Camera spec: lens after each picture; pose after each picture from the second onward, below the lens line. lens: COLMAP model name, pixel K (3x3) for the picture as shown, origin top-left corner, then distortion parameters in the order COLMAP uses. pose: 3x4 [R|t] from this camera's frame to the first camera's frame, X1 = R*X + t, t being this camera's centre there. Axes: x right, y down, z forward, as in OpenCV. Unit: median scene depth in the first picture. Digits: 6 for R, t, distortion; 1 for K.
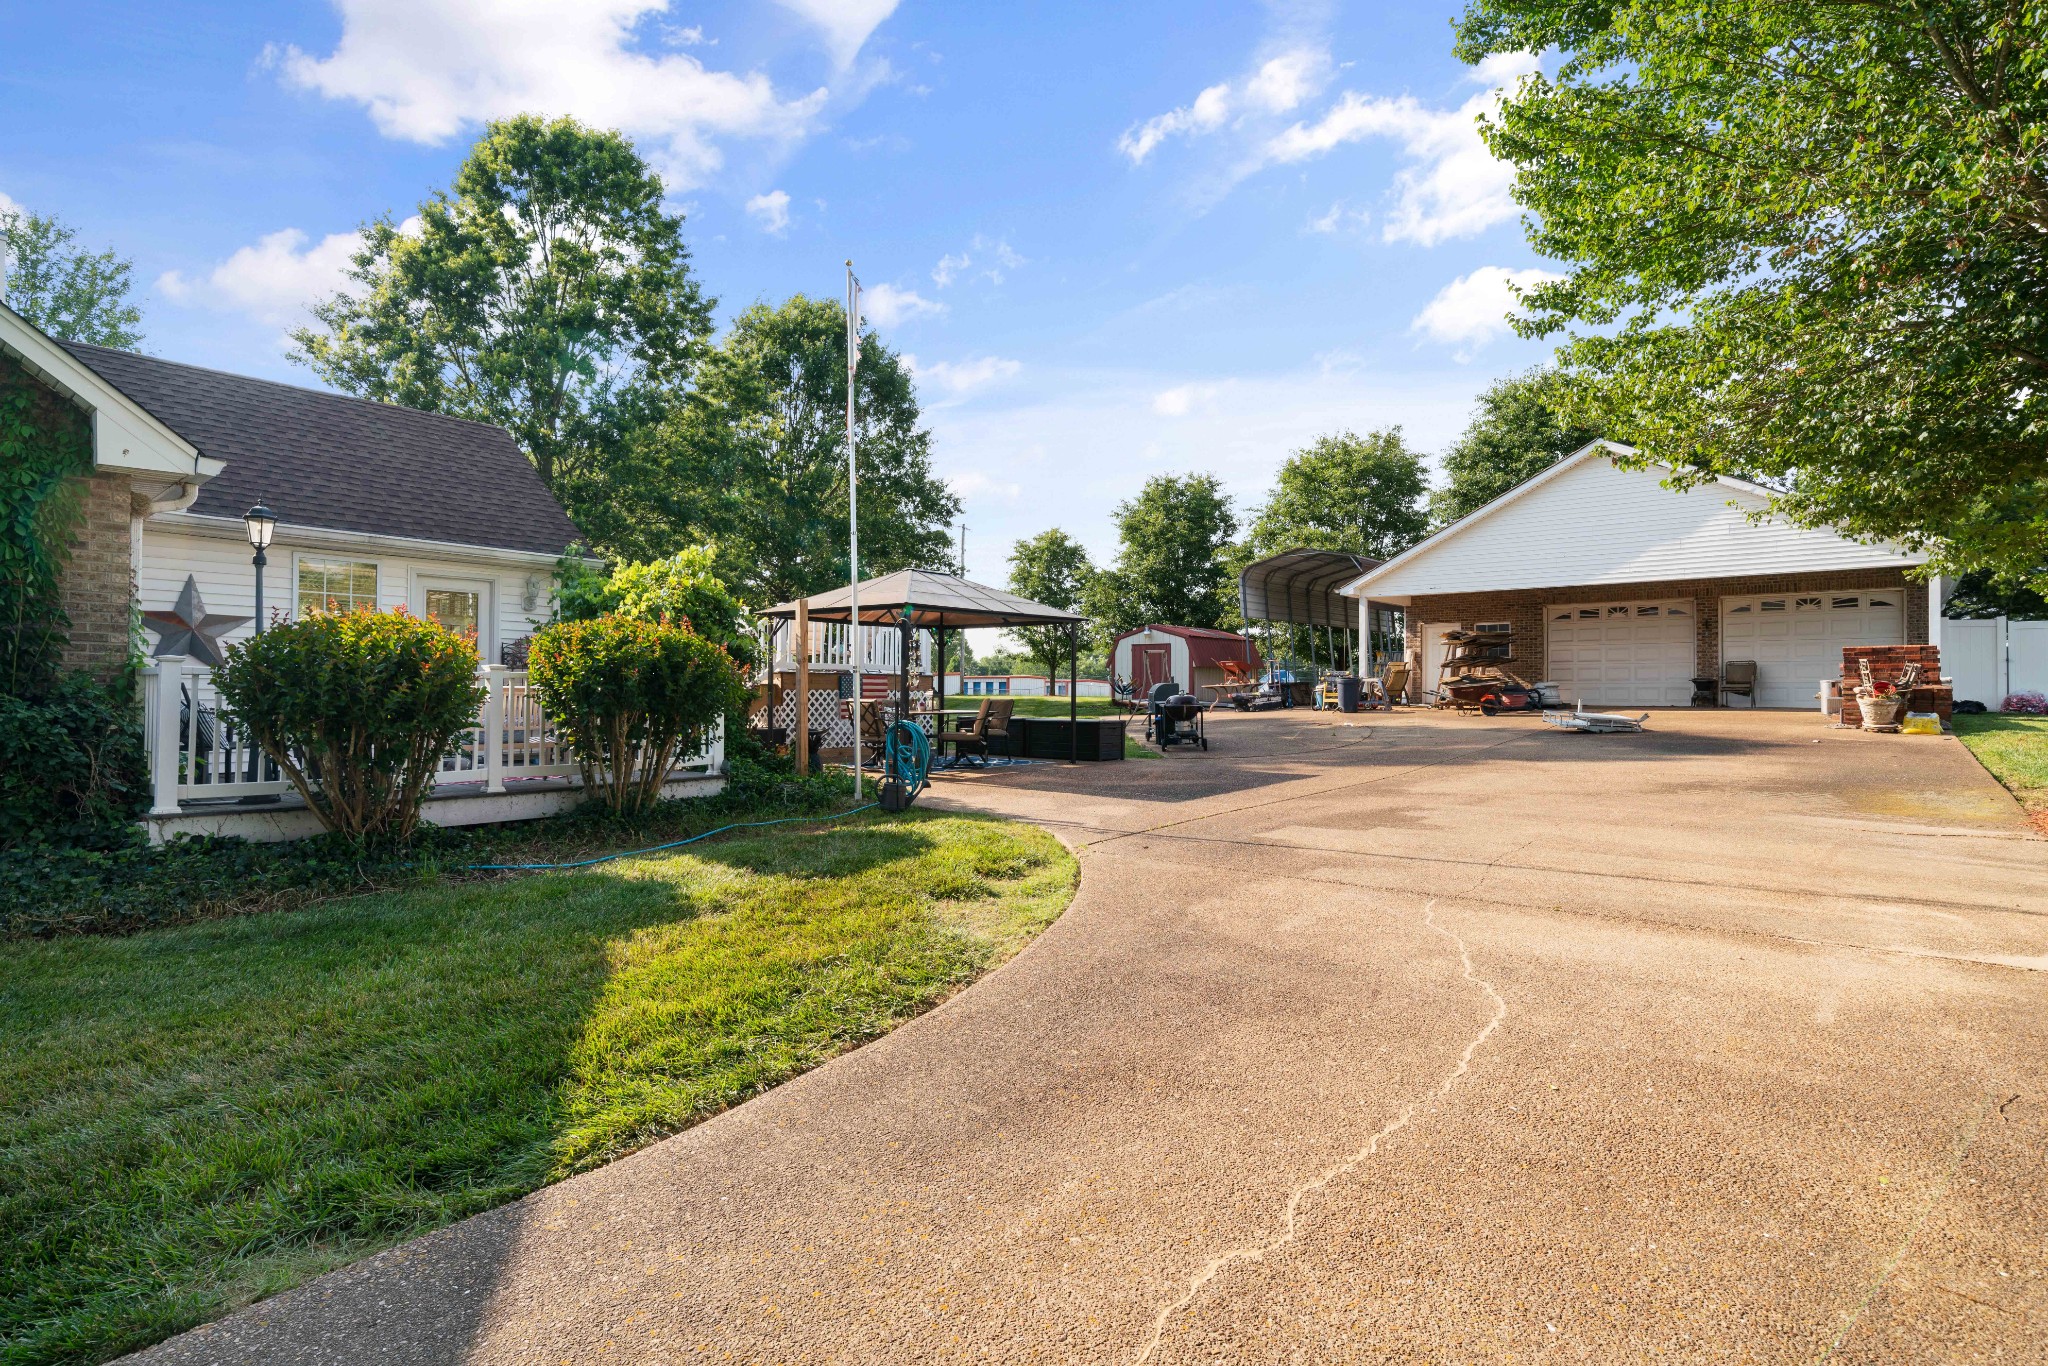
lens RADIAL K [[931.3, 0, 1023.6], [0, 931.3, 695.2], [0, 0, 1]] dist [0.000942, 0.000203]
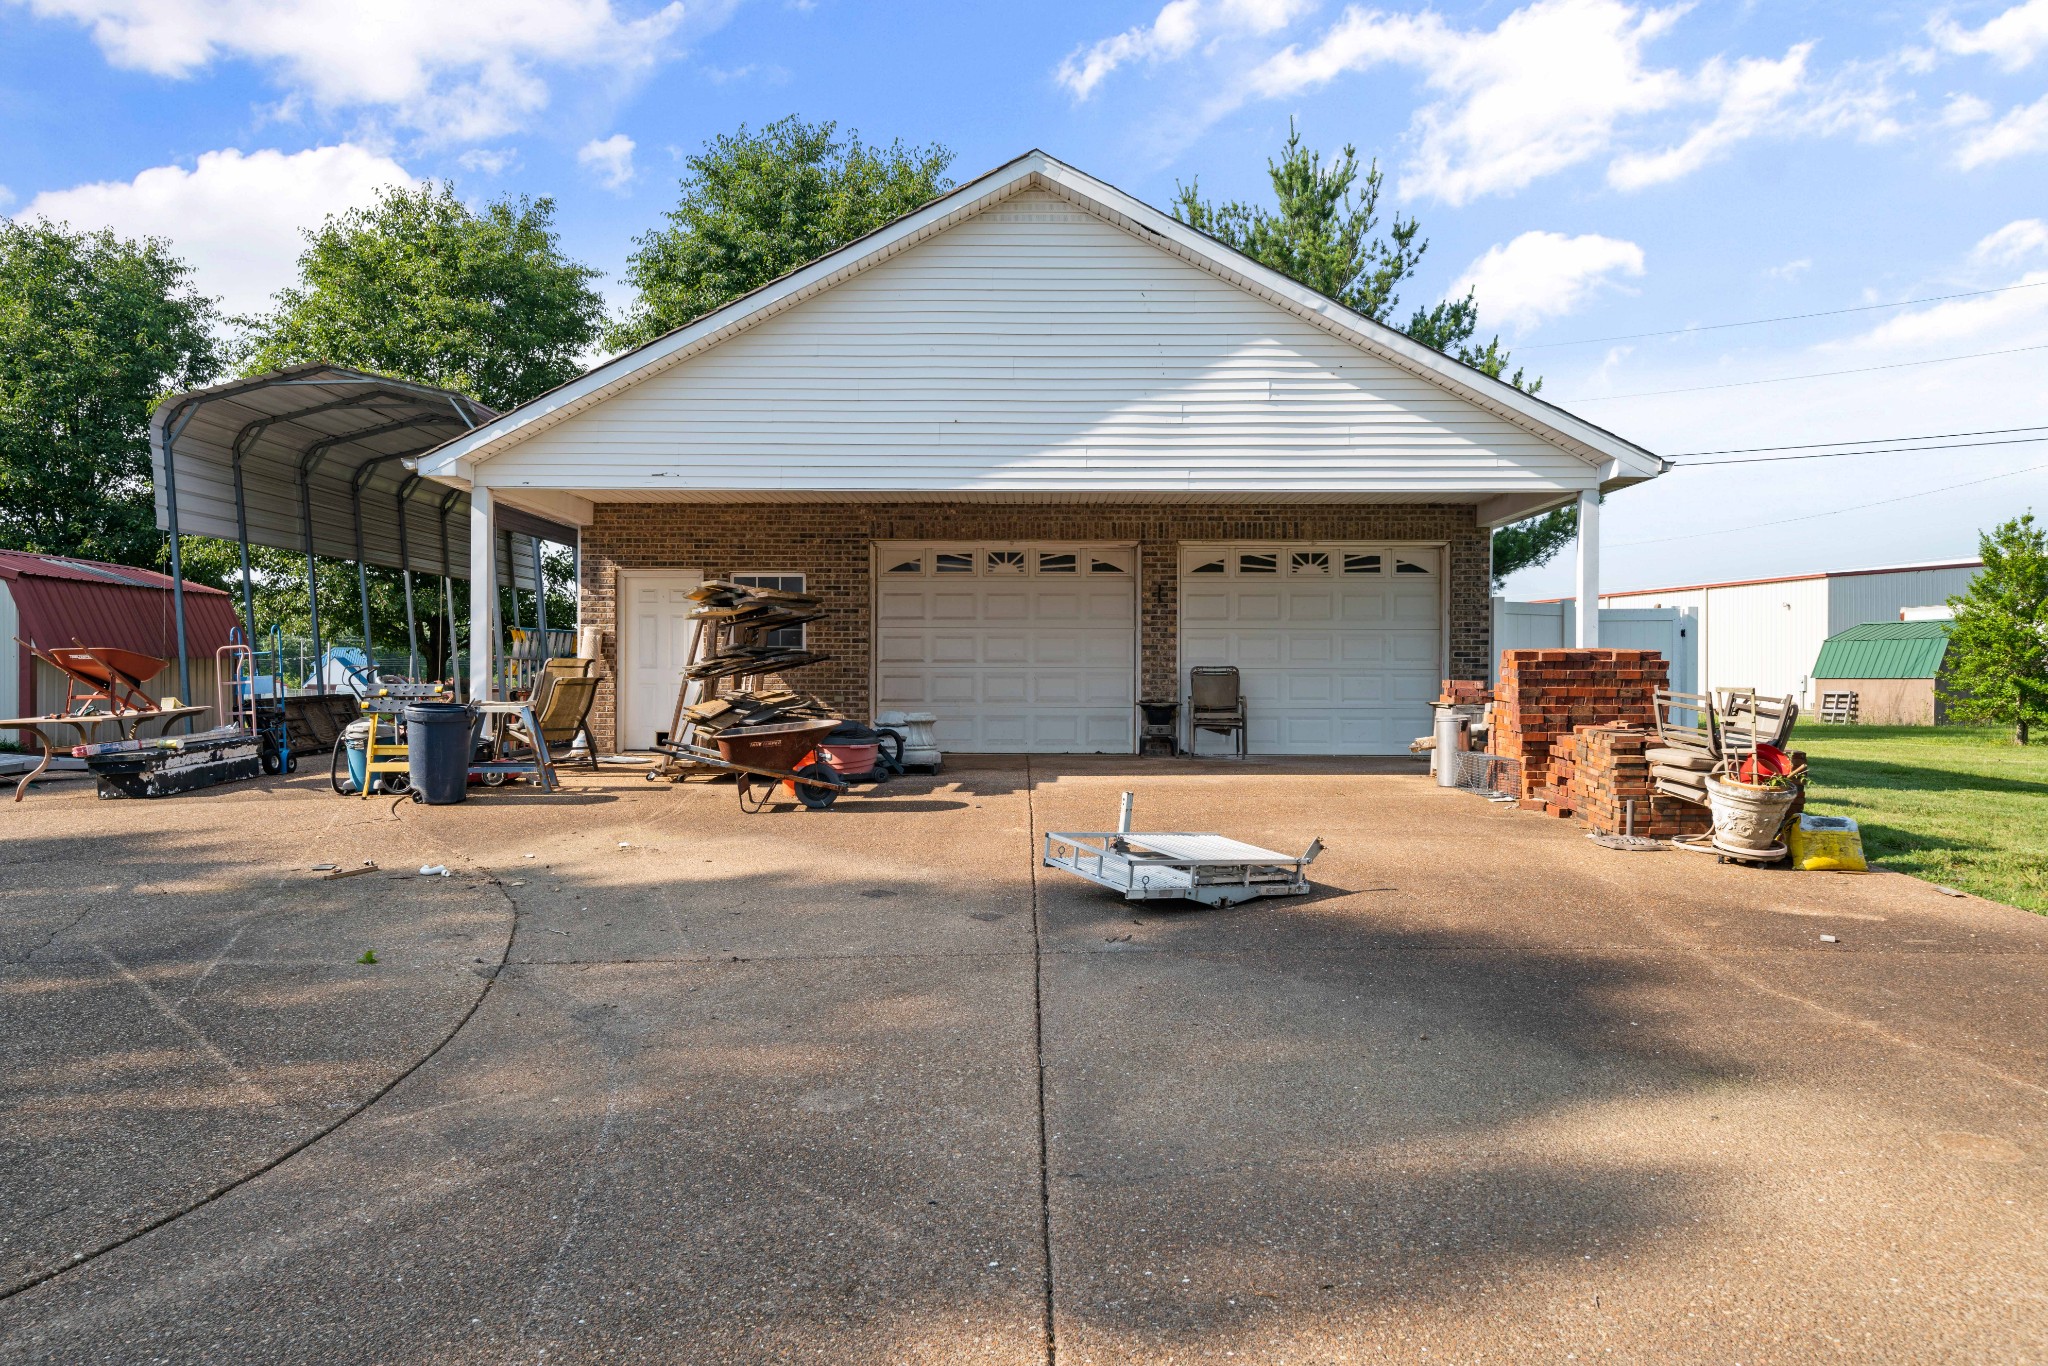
lens RADIAL K [[1384.6, 0, 1017.7], [0, 1384.6, 679.4], [0, 0, 1]] dist [-0.001153, -0.000409]
pose [[0.751697, 0.000605, 0.659508, 0.147337], [0.003615, 0.999981, -0.005037, -0.021716], [-0.659499, 0.006171, 0.751681, 0.405328]]
